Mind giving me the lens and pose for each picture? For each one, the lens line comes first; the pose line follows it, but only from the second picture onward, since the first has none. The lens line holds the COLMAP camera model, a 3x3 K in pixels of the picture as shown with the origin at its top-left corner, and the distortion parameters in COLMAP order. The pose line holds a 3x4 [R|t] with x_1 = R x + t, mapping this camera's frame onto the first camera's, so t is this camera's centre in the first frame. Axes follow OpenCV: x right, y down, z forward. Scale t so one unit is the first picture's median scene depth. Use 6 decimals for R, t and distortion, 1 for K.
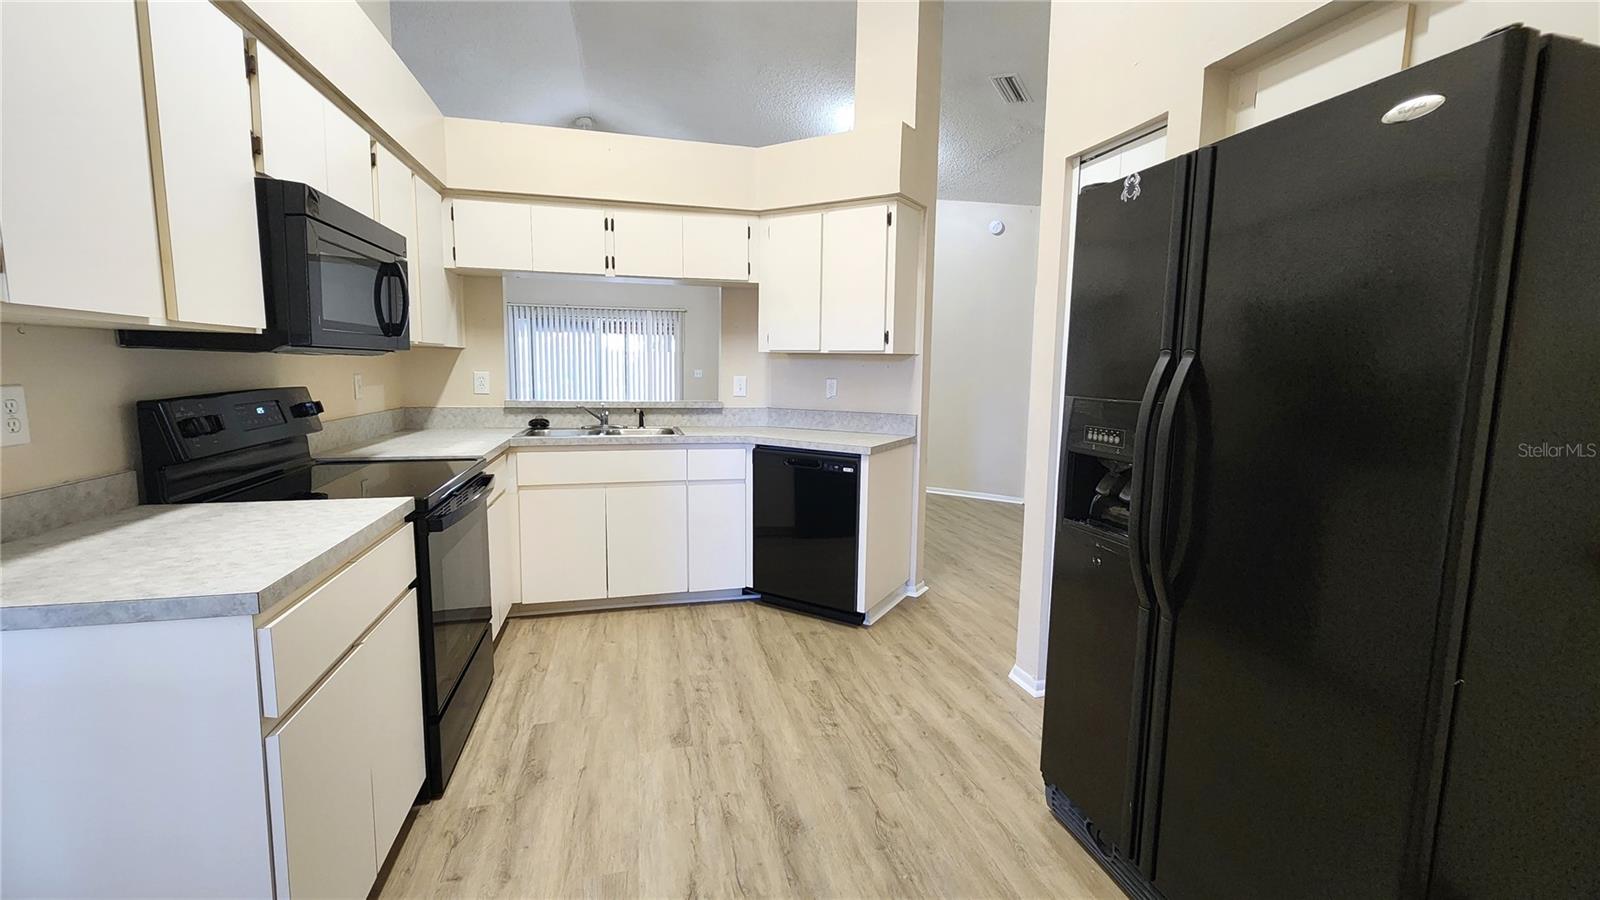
lens RADIAL K [[650.1, 0, 806.6], [0, 650.1, 442.6], [0, 0, 1]] dist [0.000116, 0.000043]
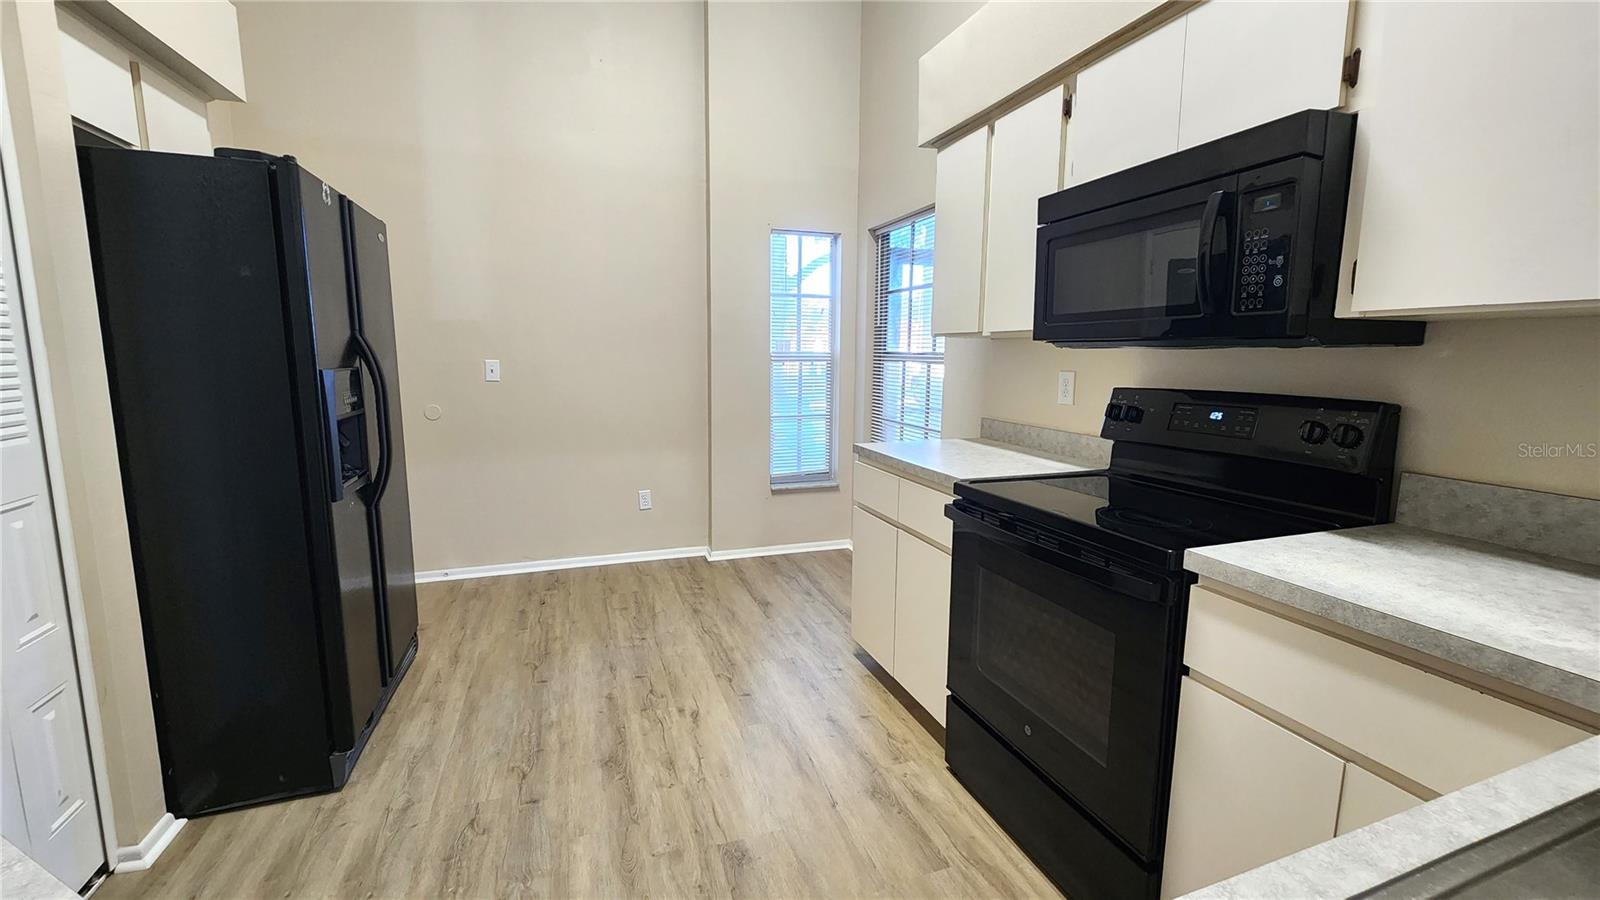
lens RADIAL K [[650.1, 0, 806.6], [0, 650.1, 442.6], [0, 0, 1]] dist [0.000116, 0.000043]
pose [[-0.995476, -0.012299, -0.094212, -0.218870], [-0.035595, 0.967648, 0.249782, -0.207935], [0.088092, 0.252005, -0.963708, 1.767754]]
